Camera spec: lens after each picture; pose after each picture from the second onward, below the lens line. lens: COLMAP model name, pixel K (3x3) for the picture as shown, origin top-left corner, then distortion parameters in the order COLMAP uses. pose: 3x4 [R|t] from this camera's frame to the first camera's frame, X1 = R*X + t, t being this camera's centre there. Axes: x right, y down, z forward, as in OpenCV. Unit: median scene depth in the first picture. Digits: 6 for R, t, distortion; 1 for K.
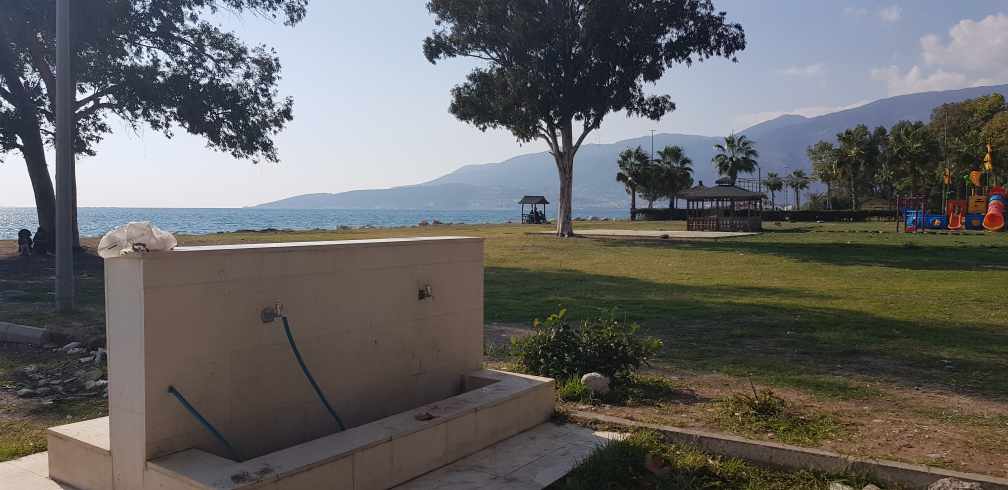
lens RADIAL K [[734.2, 0, 504.0], [0, 734.2, 245.0], [0, 0, 1]] dist [0.093697, -0.160481]
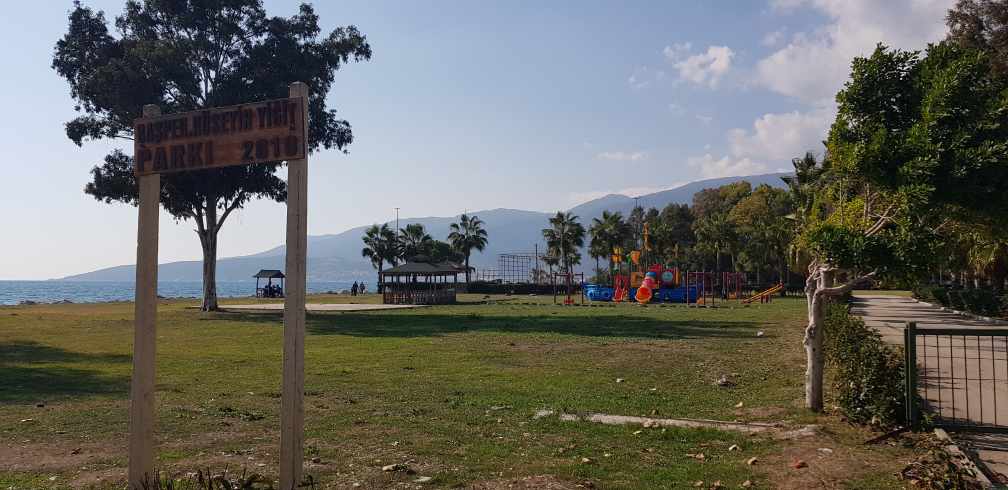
lens RADIAL K [[724.7, 0, 504.0], [0, 724.7, 245.0], [0, 0, 1]] dist [0.003240, 0.000295]
pose [[0.986500, 0.008325, 0.163551, 0.200362], [0.007674, 0.995260, -0.096945, -0.000823], [-0.163583, 0.096891, 0.981760, -0.053433]]
